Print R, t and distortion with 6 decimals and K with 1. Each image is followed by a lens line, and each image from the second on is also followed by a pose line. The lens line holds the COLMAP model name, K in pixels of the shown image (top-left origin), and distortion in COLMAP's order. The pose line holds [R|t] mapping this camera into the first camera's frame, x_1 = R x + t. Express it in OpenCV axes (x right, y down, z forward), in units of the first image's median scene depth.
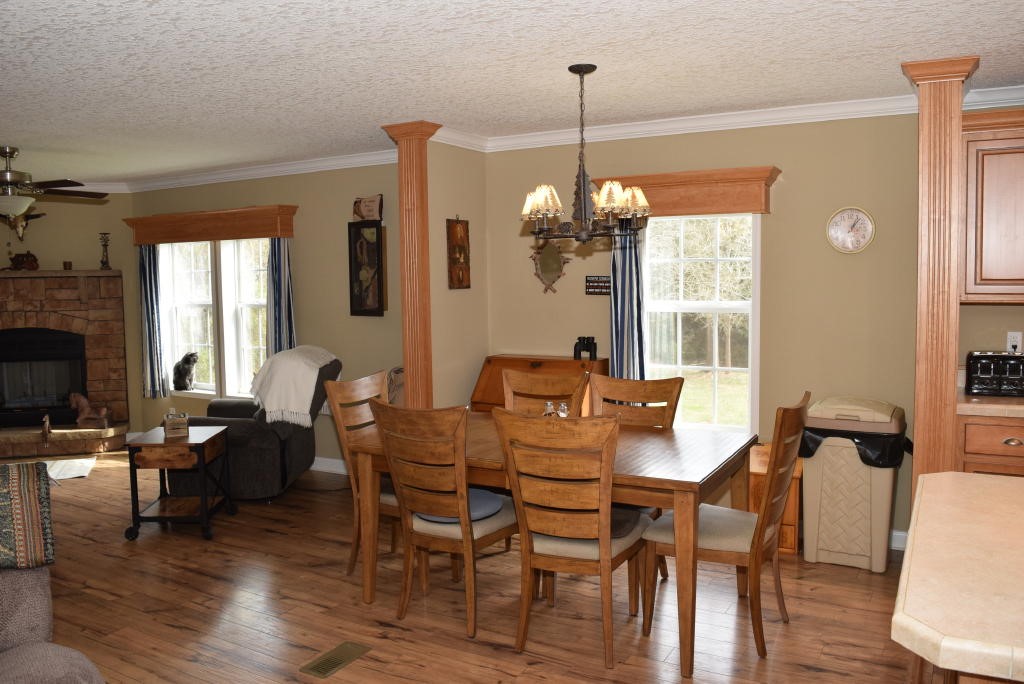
lens RADIAL K [[805.1, 0, 516.2], [0, 805.1, 336.1], [0, 0, 1]] dist [-0.097408, 0.024151]
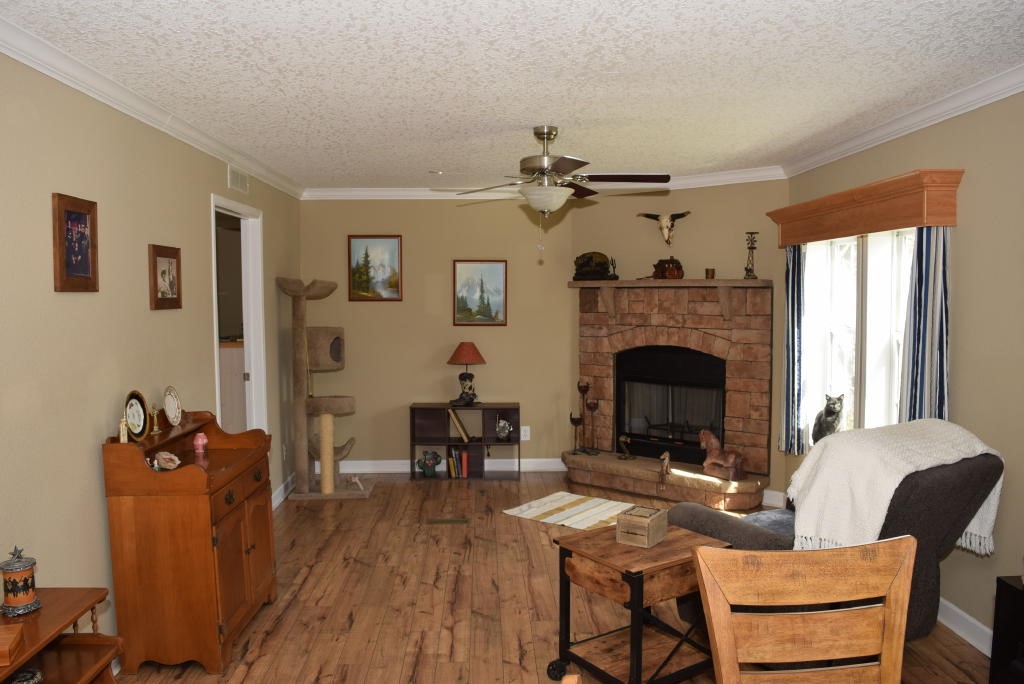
lens RADIAL K [[805.1, 0, 516.2], [0, 805.1, 336.1], [0, 0, 1]] dist [-0.097408, 0.024151]
pose [[0.520206, 0.058425, -0.852040, 0.037170], [-0.068094, 0.997319, 0.026813, -0.033699], [0.851322, 0.044071, 0.522789, 0.392292]]
